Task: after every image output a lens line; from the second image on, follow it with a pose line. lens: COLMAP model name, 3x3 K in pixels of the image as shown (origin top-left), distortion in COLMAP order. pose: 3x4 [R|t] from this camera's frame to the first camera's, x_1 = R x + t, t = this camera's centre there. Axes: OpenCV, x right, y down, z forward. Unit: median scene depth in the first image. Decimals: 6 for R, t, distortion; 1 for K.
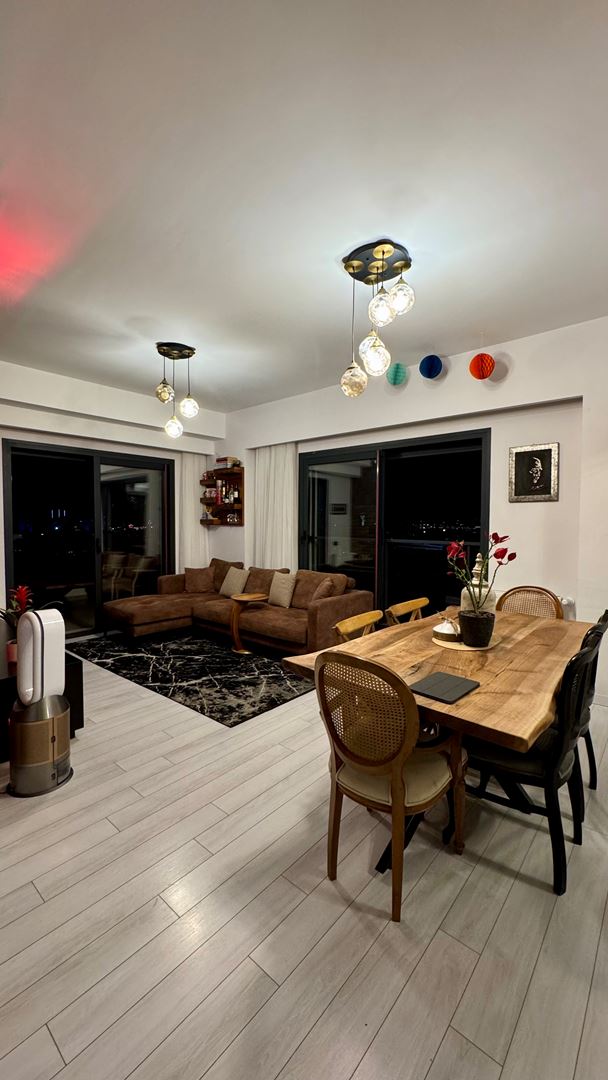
lens RADIAL K [[432.6, 0, 305.4], [0, 432.6, 539.1], [0, 0, 1]] dist [-0.004129, 0.000903]
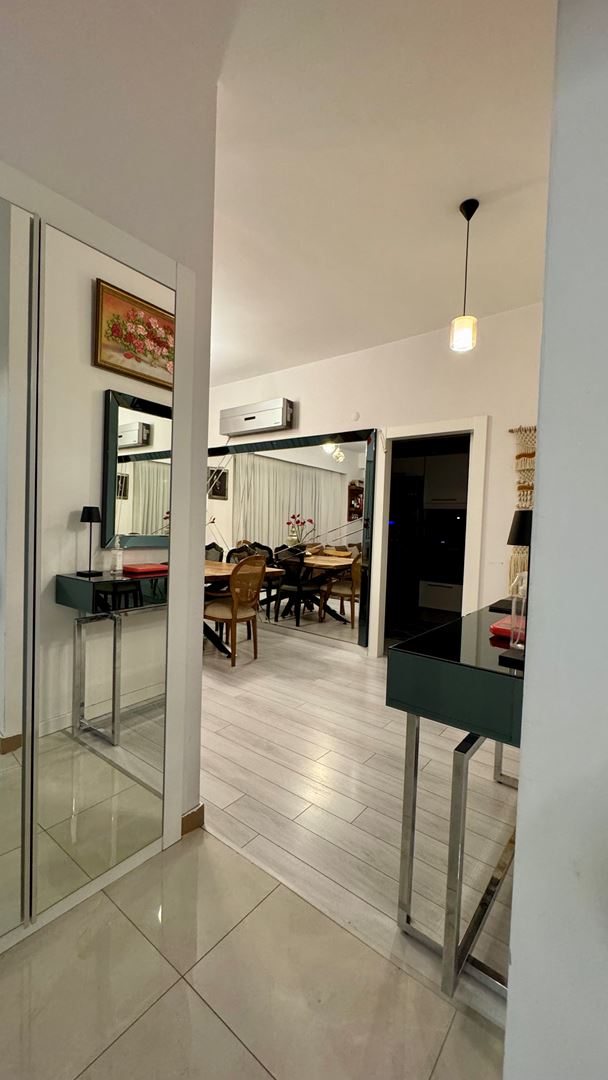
lens RADIAL K [[432.6, 0, 304.0], [0, 432.6, 539.3], [0, 0, 1]] dist [-0.004129, 0.000903]
pose [[-0.046291, -0.040828, 0.998093, -0.925772], [0.008313, 0.999114, 0.041255, 0.028858], [-0.998893, 0.010207, -0.045910, 0.328848]]
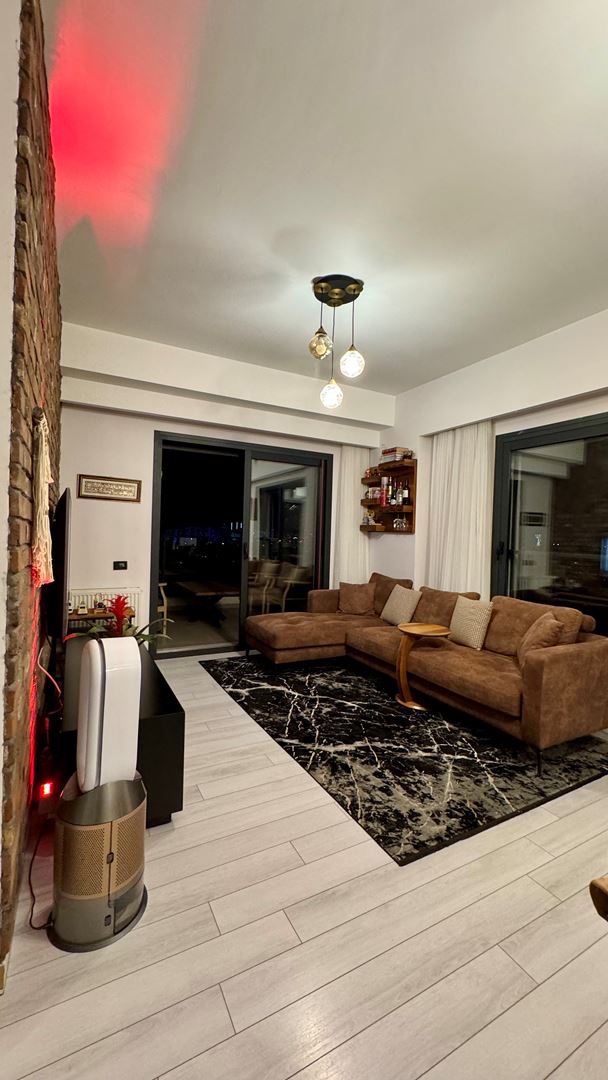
lens RADIAL K [[432.6, 0, 304.3], [0, 432.6, 538.3], [0, 0, 1]] dist [-0.004129, 0.000903]
pose [[0.934233, 0.027889, -0.355571, -0.076503], [-0.041402, 0.998678, -0.030452, 0.015703], [0.354251, 0.043170, 0.934153, 0.301650]]
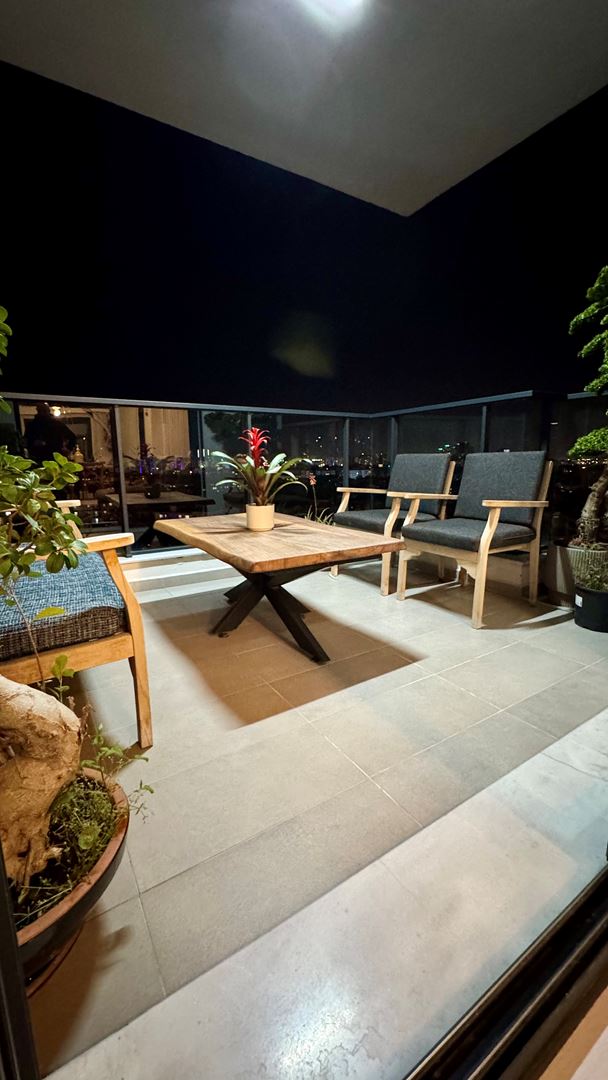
lens RADIAL K [[432.6, 0, 304.0], [0, 432.6, 539.8], [0, 0, 1]] dist [-0.004129, 0.000903]
pose [[0.957458, 0.036846, -0.286211, -0.771183], [0.004700, 0.989692, 0.143132, 0.095704], [0.288535, -0.138388, 0.947416, 1.189609]]
